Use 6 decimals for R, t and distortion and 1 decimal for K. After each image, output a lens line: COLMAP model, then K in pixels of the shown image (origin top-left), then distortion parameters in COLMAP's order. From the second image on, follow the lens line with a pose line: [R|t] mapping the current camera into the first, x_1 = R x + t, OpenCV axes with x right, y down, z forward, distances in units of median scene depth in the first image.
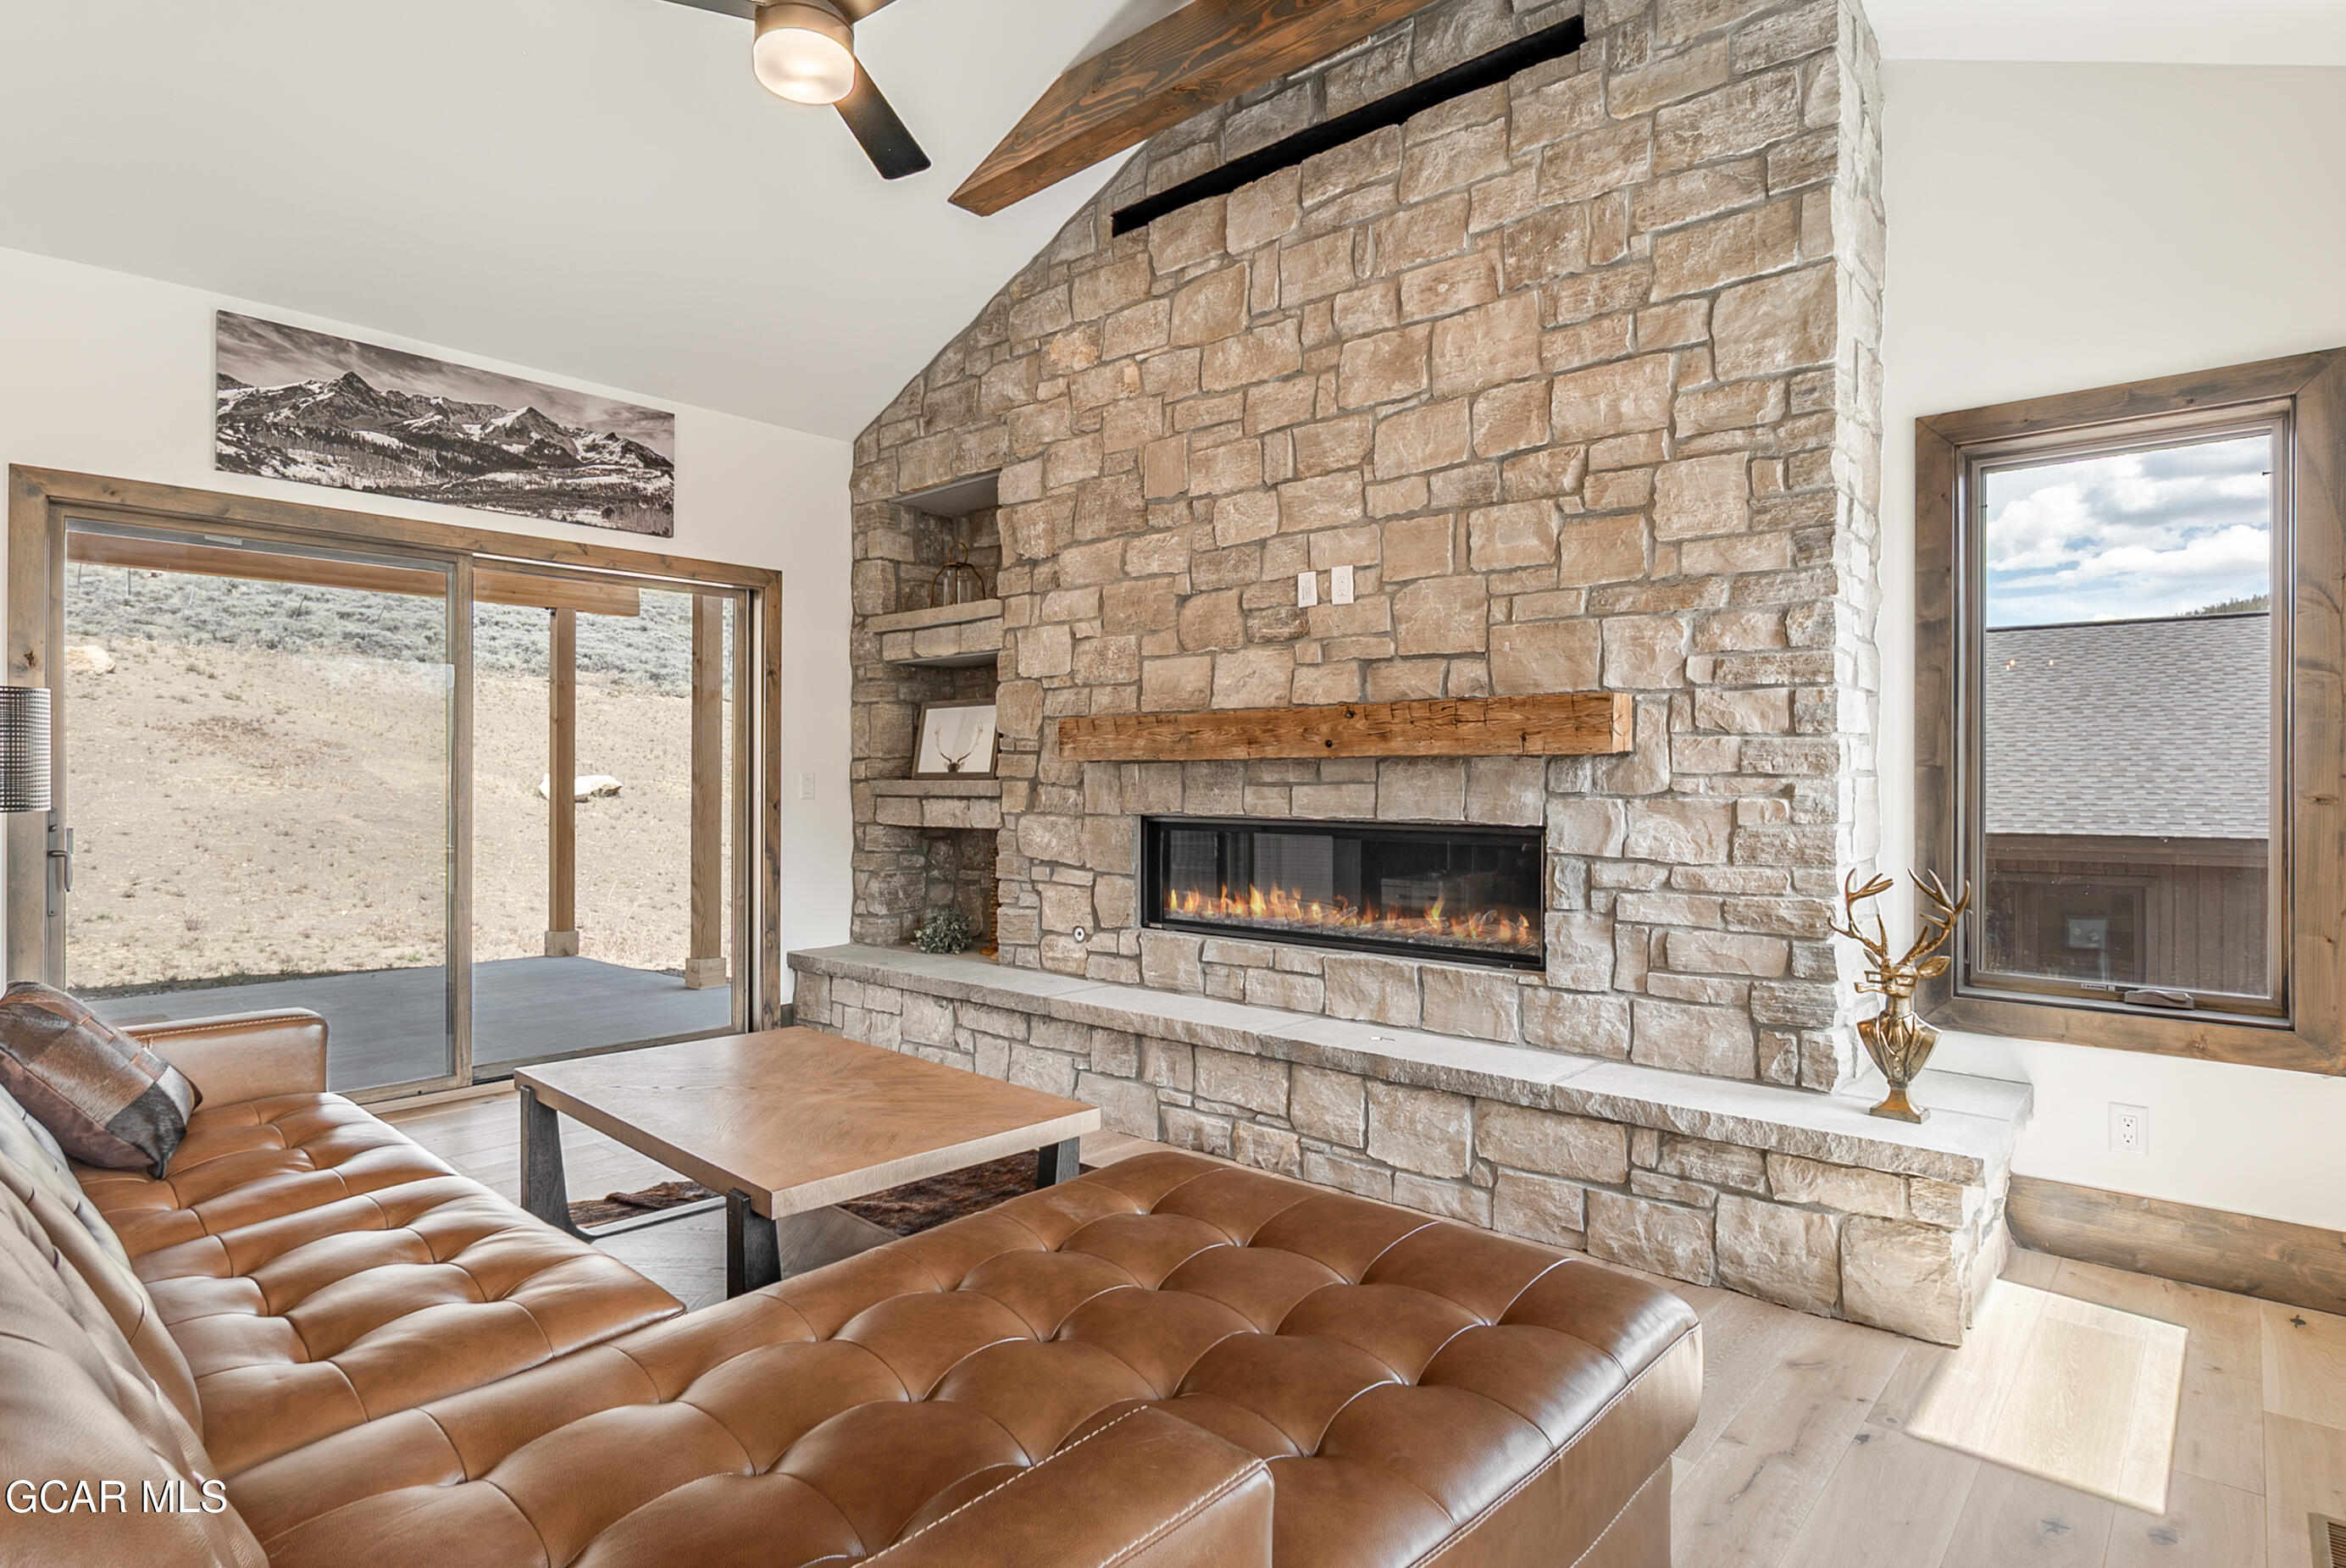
lens RADIAL K [[1227.5, 0, 1155.3], [0, 1227.5, 776.1], [0, 0, 1]] dist [-0.002869, -0.000451]
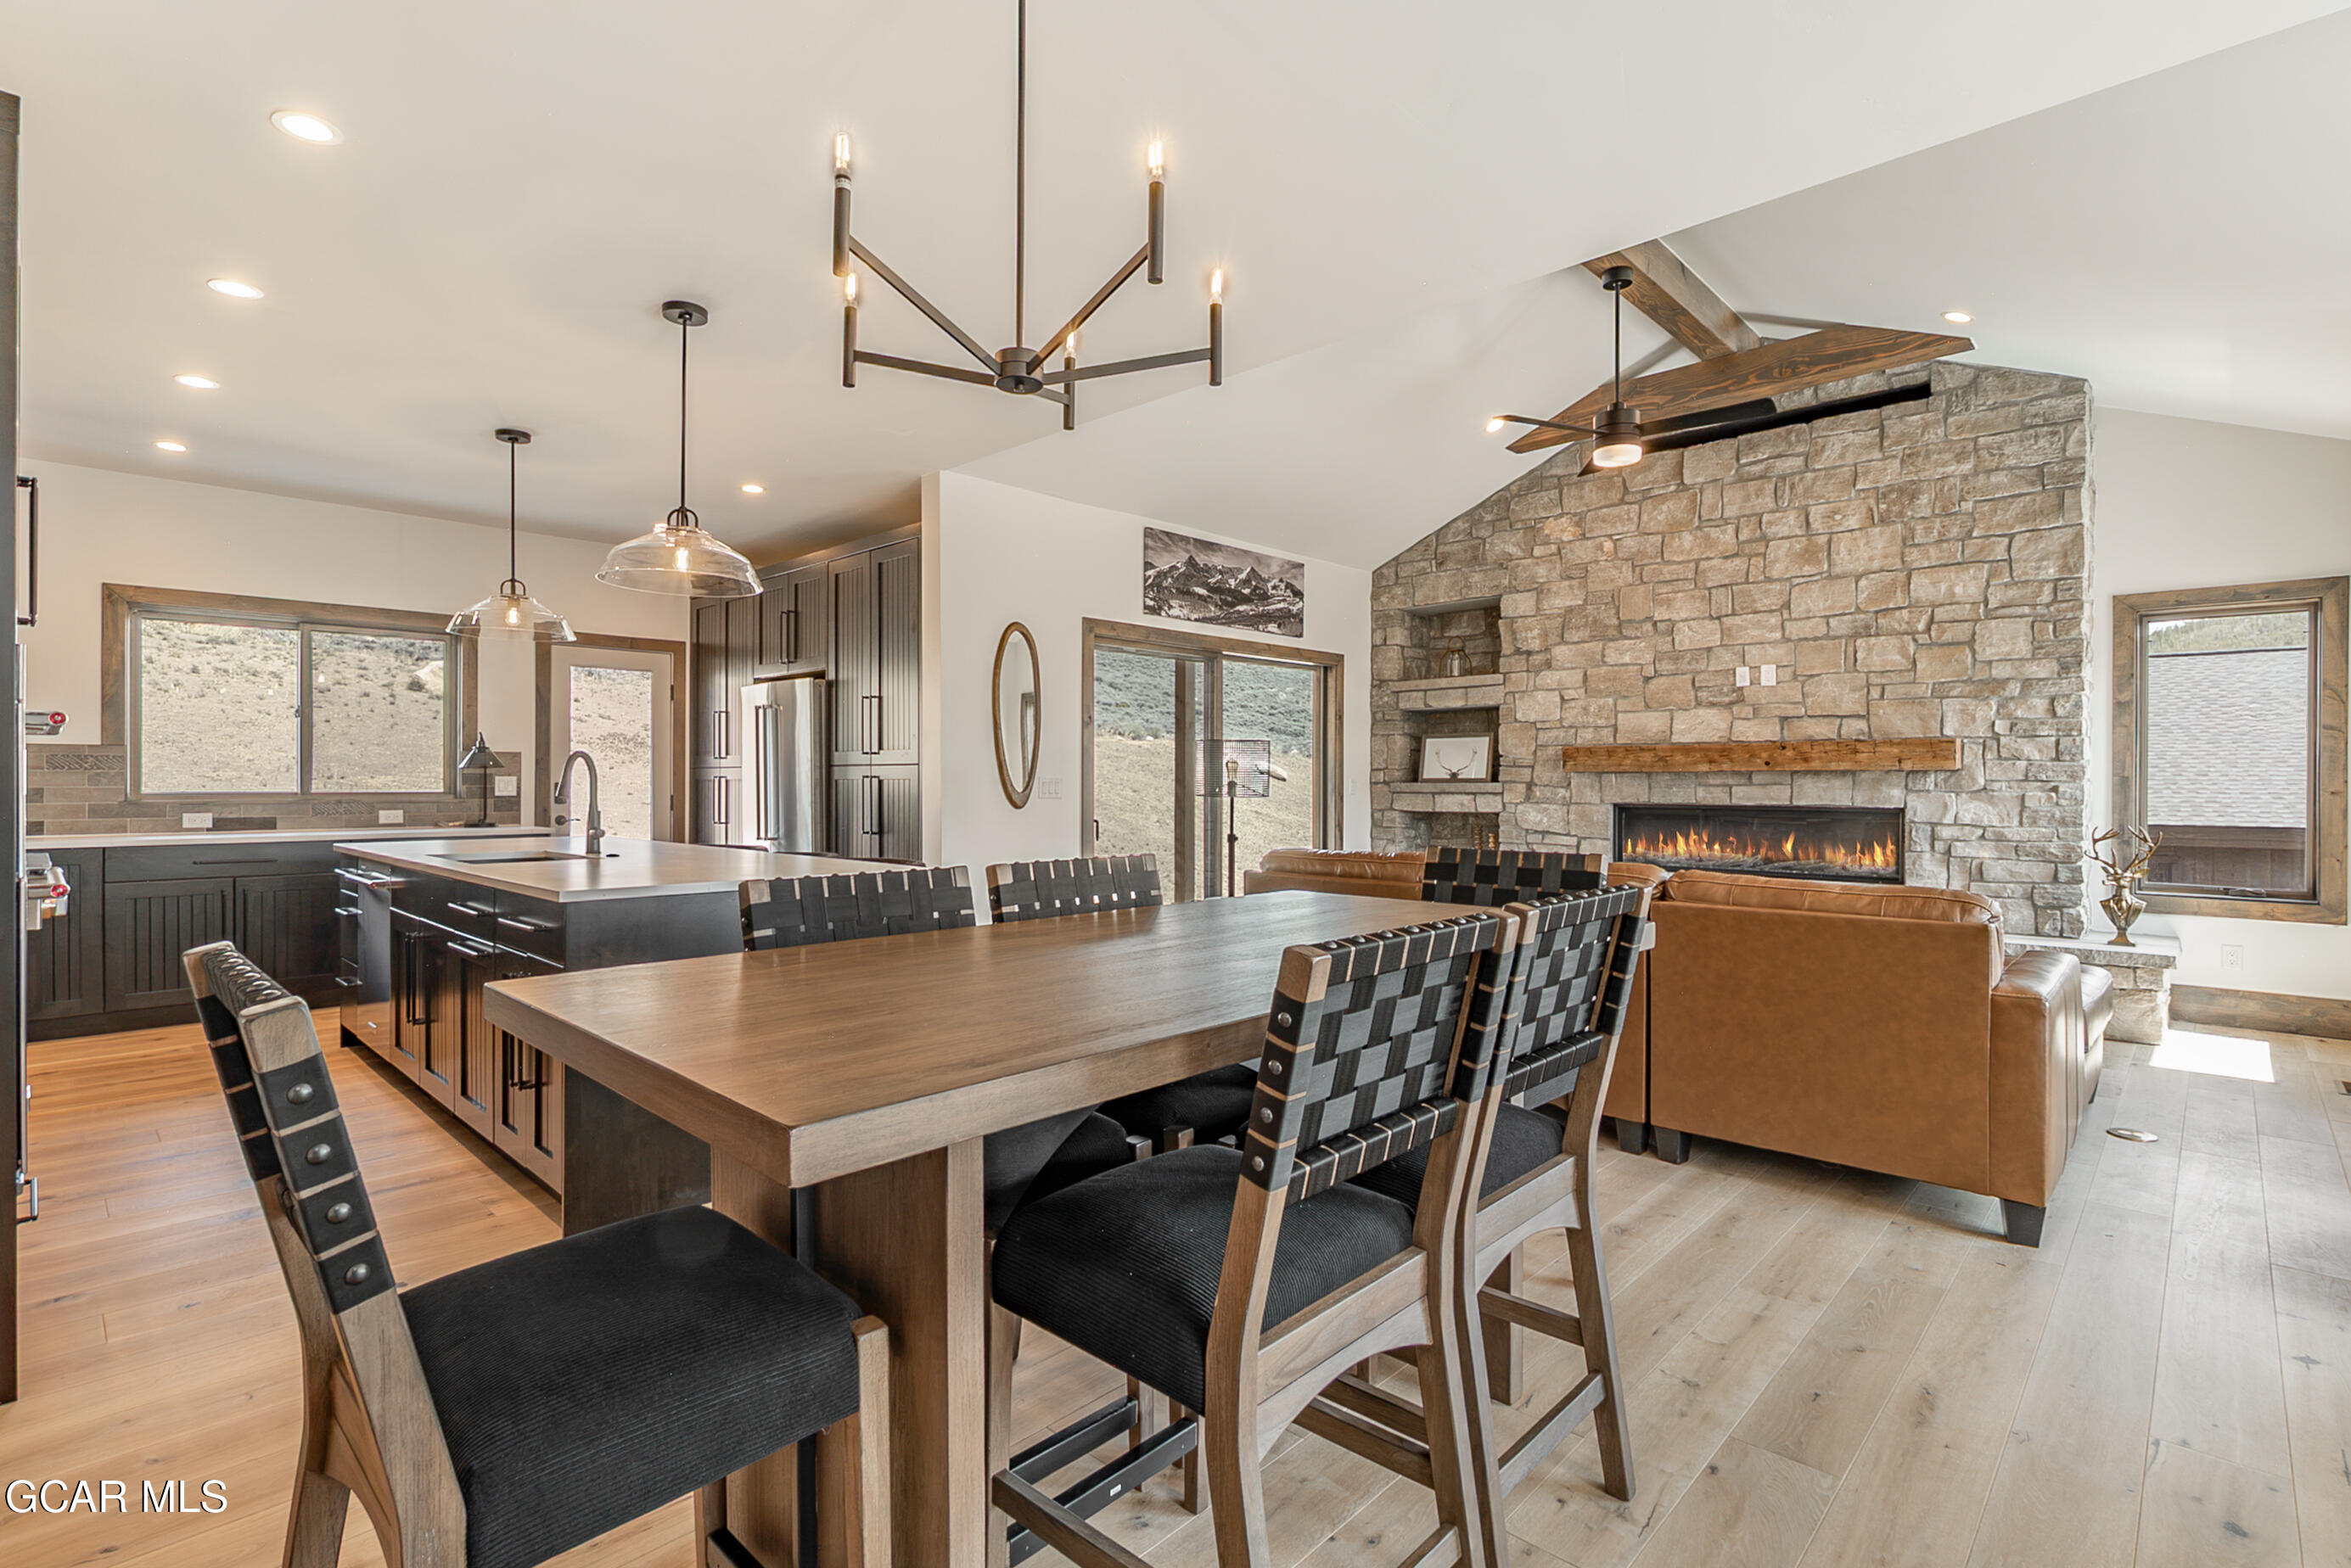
lens RADIAL K [[1110.5, 0, 1167.3], [0, 1110.5, 782.5], [0, 0, 1]] dist [-0.004277, 0.000806]
pose [[0.999380, 0.000622, -0.035198, -0.671345], [-0.000510, 0.999995, 0.003216, -0.002449], [0.035200, -0.003196, 0.999375, -0.662235]]
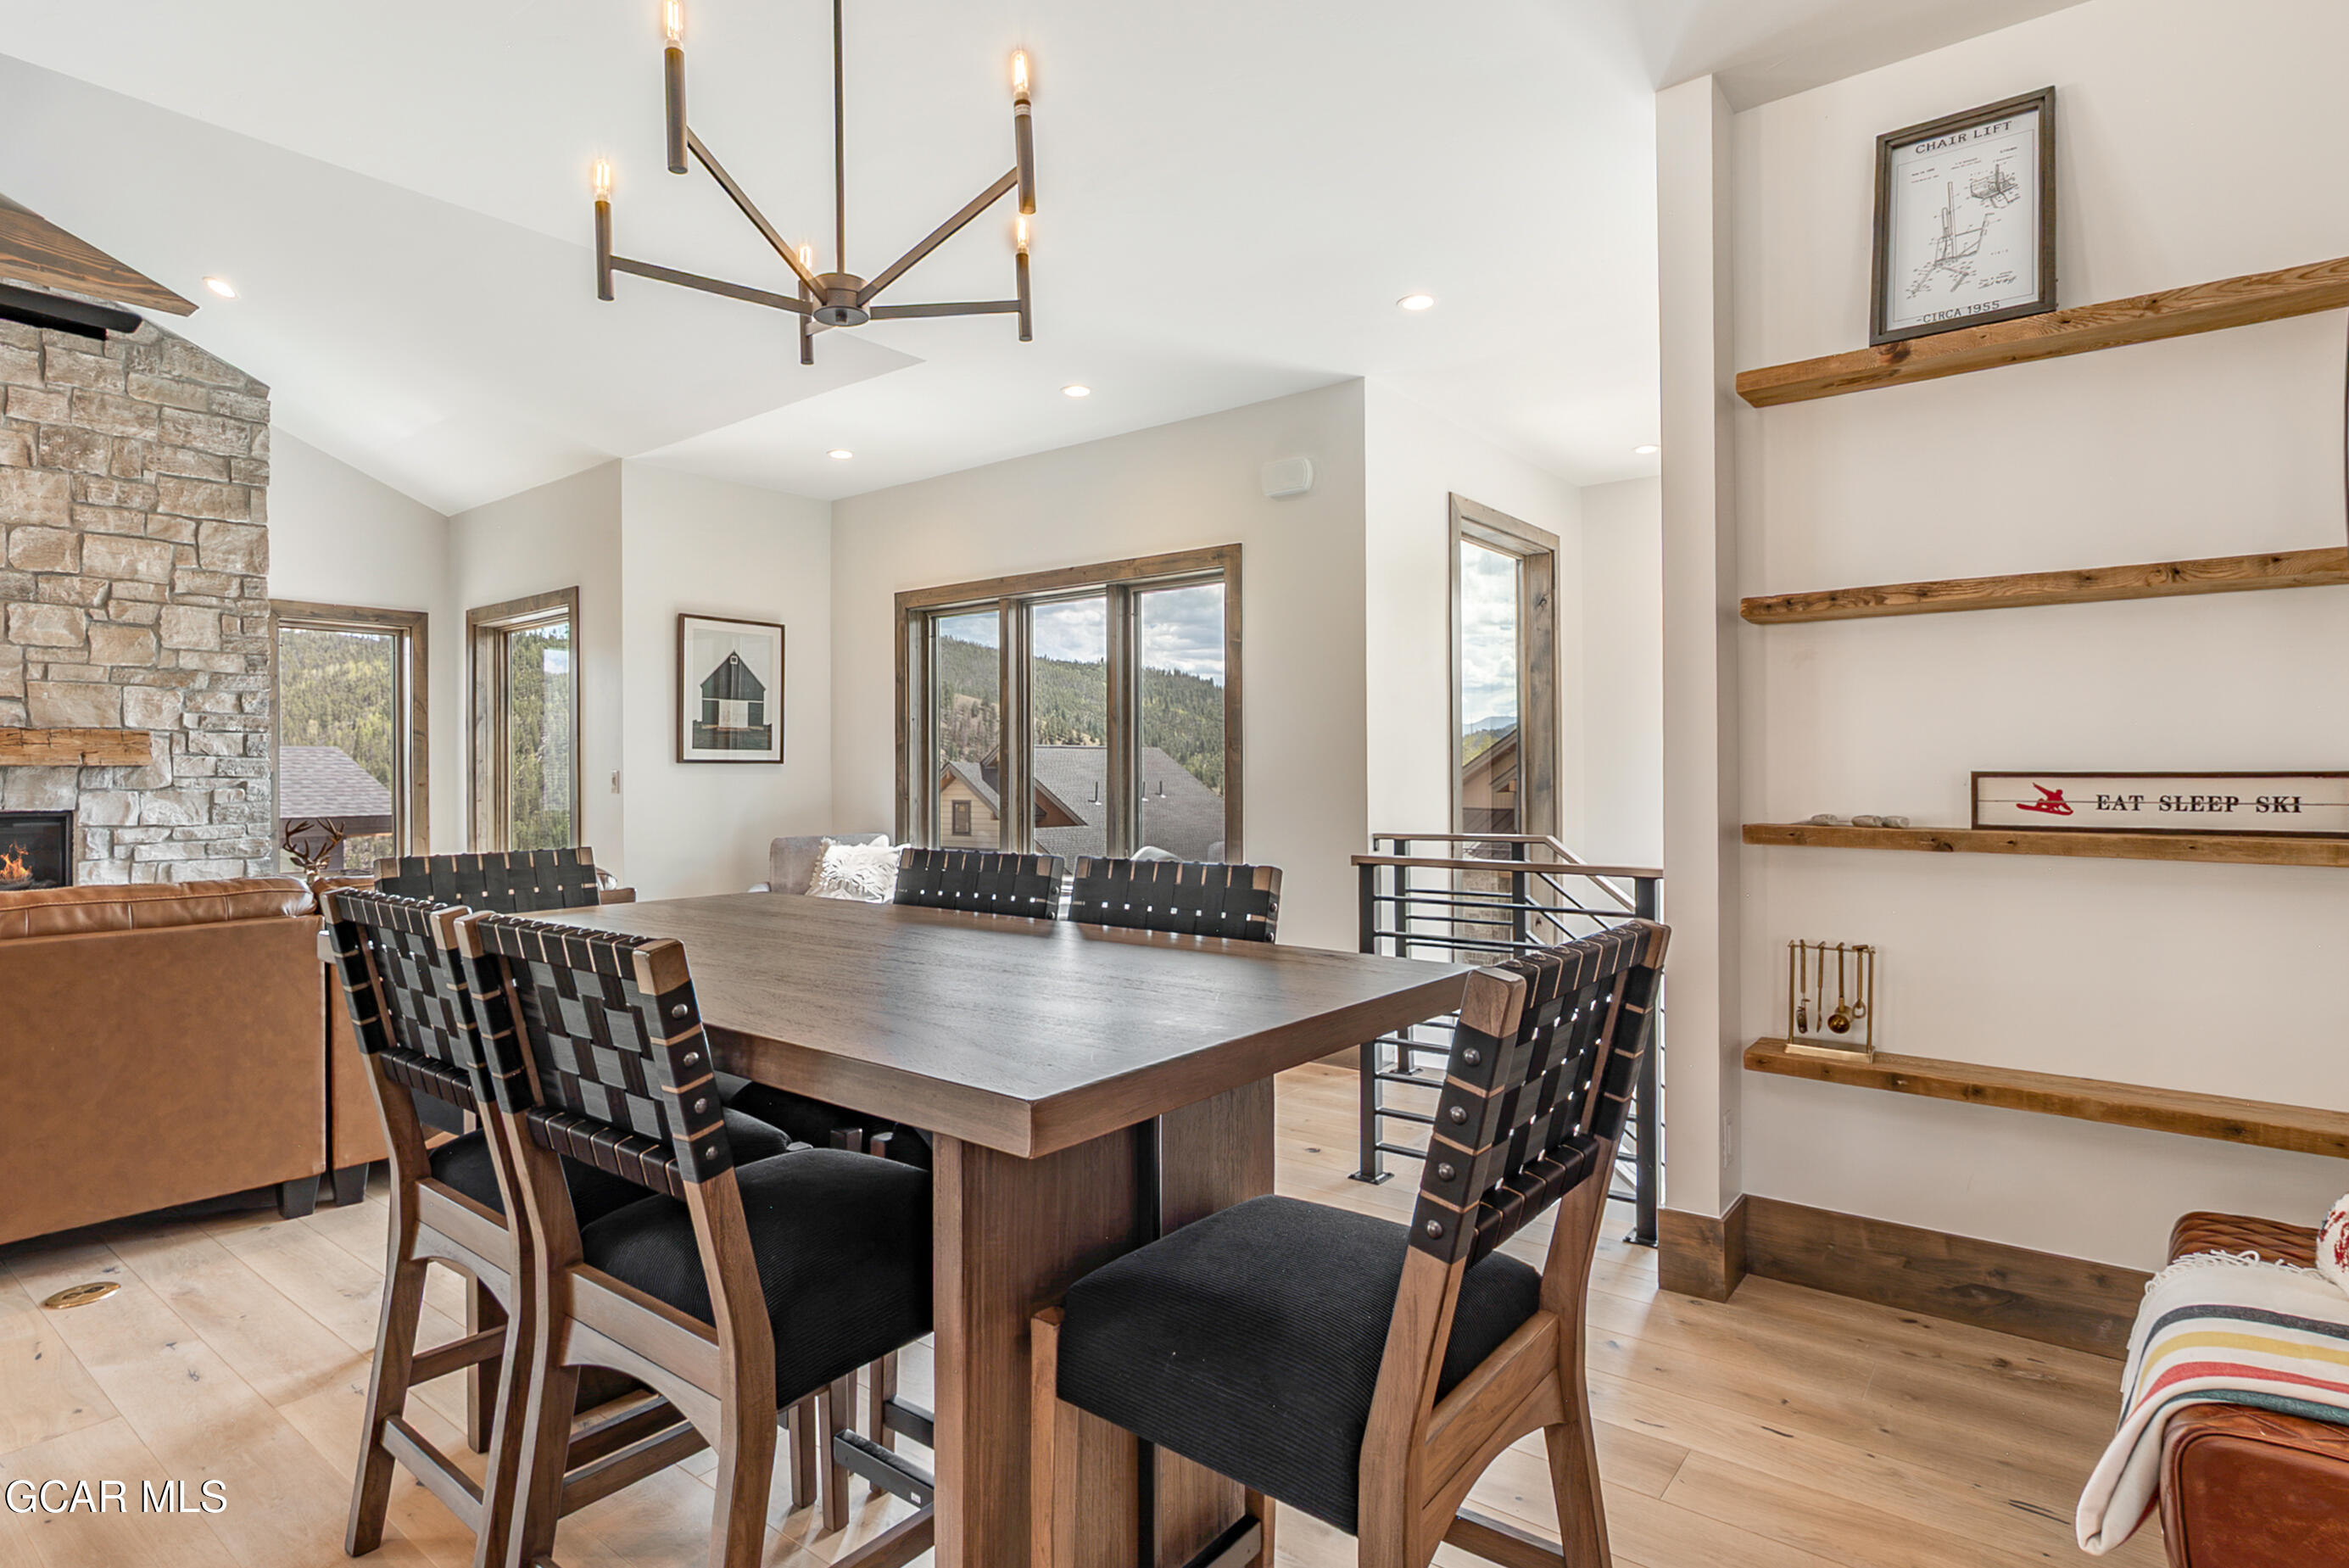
lens RADIAL K [[1211.5, 0, 1169.1], [0, 1211.5, 768.1], [0, 0, 1]] dist [-0.012943, 0.001975]
pose [[-0.065647, 0.002398, 0.997840, -1.192684], [0.006219, 0.999979, -0.001994, -0.001456], [-0.997824, 0.006074, -0.065660, -0.290746]]
